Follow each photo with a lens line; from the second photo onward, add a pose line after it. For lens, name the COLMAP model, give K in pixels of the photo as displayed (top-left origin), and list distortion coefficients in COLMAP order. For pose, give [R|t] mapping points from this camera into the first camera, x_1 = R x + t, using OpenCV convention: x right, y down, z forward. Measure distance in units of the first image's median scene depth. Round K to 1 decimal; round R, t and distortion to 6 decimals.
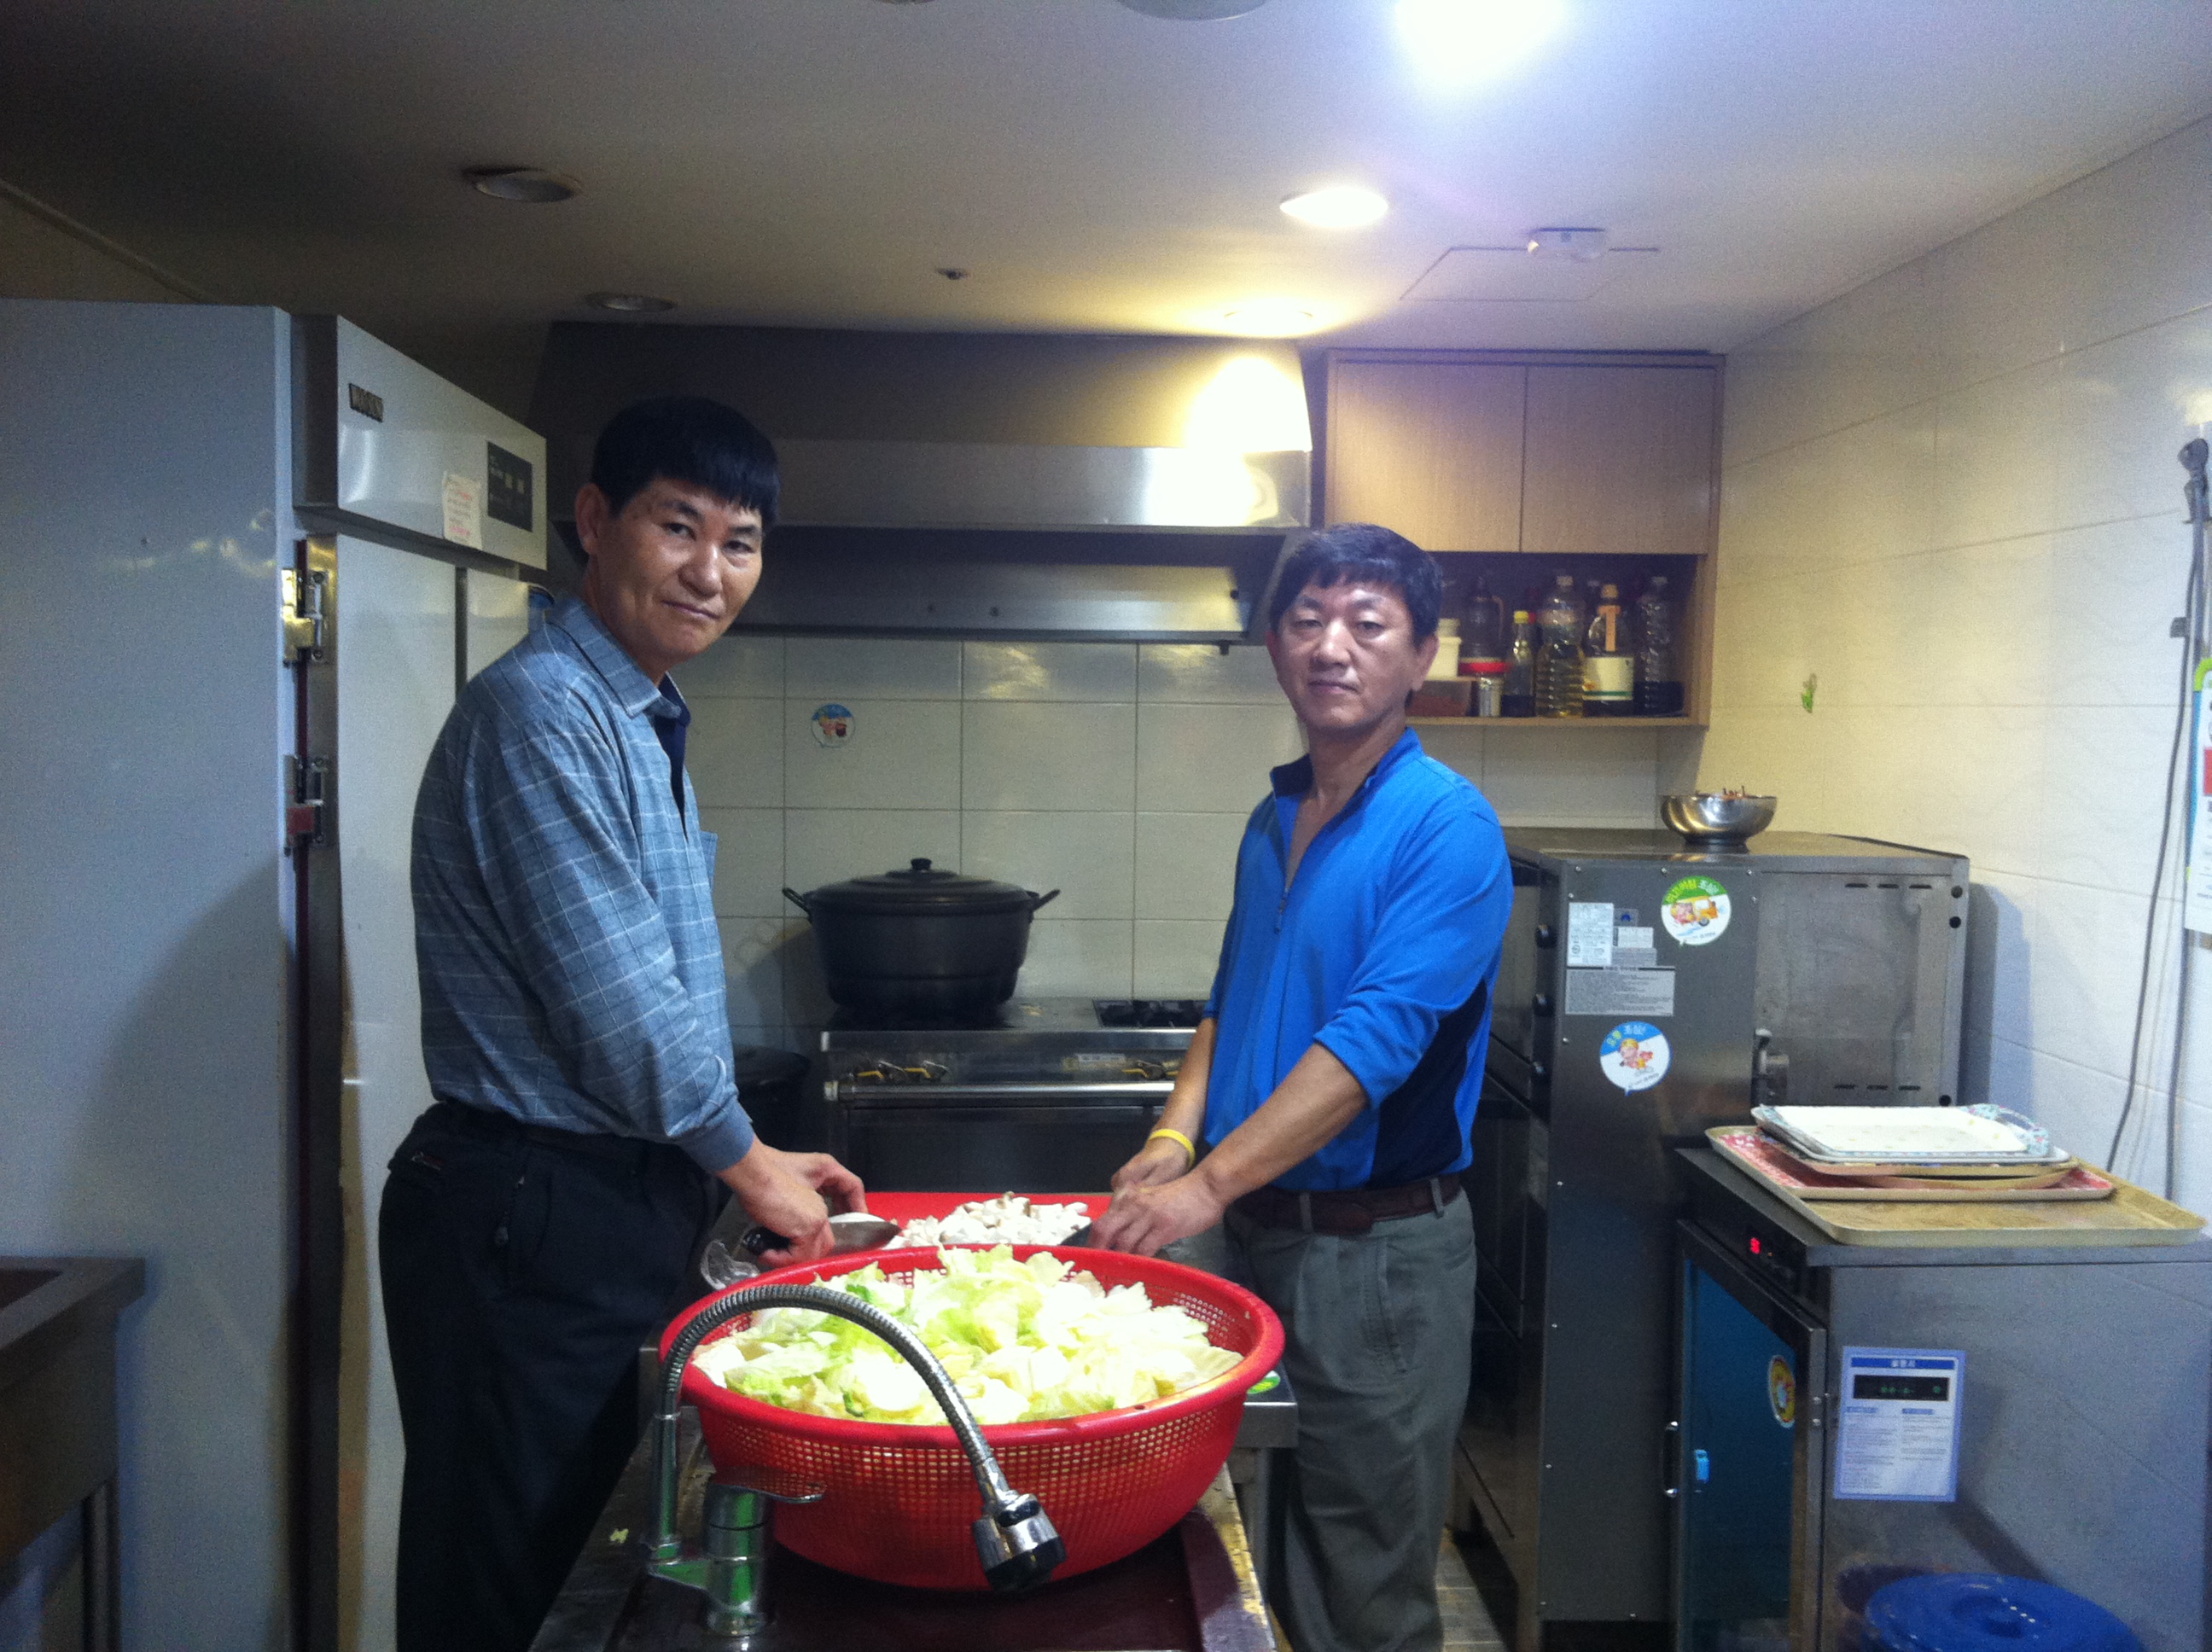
lens RADIAL K [[2189.3, 0, 1106.0], [0, 2189.3, 826.0], [0, 0, 1]] dist [0.114897, -0.000394]
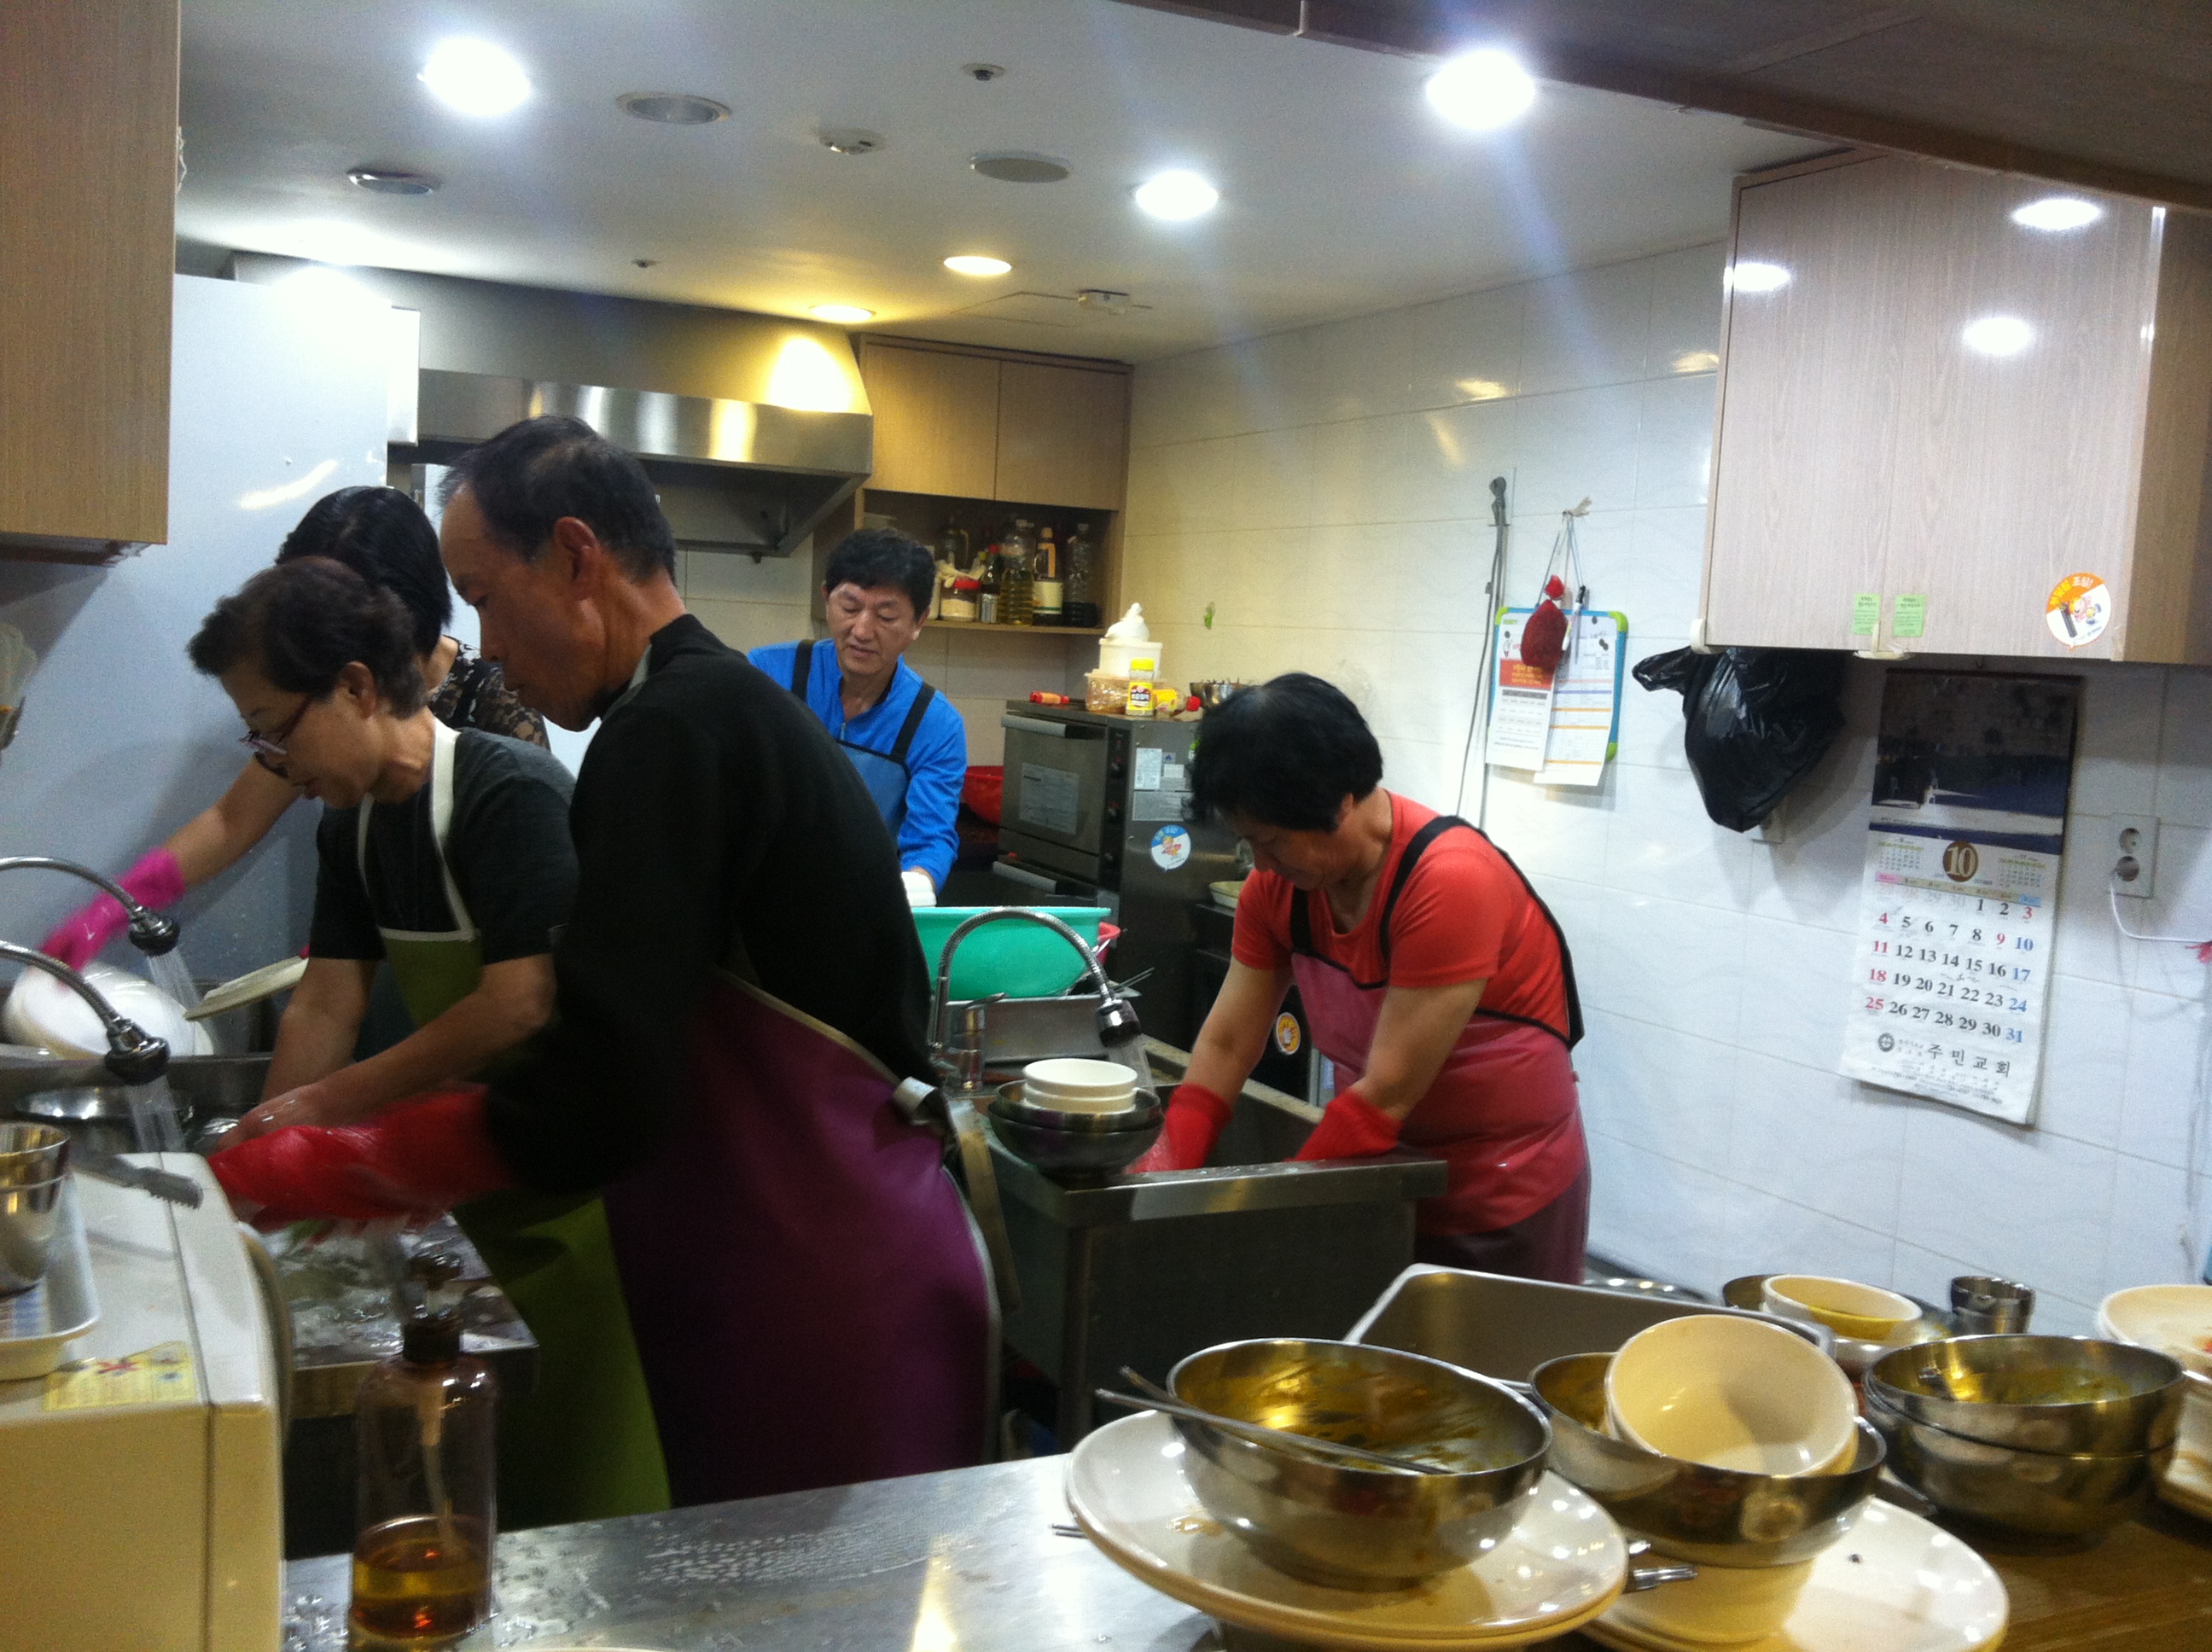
lens RADIAL K [[2224.9, 0, 1106.0], [0, 2224.9, 826.0], [0, 0, 1]] dist [0.227996, 0.000180]
pose [[0.917458, -0.000598, 0.397832, -0.307583], [-0.016794, 0.999049, 0.040231, 0.019340], [-0.397477, -0.043592, 0.916576, -0.303129]]
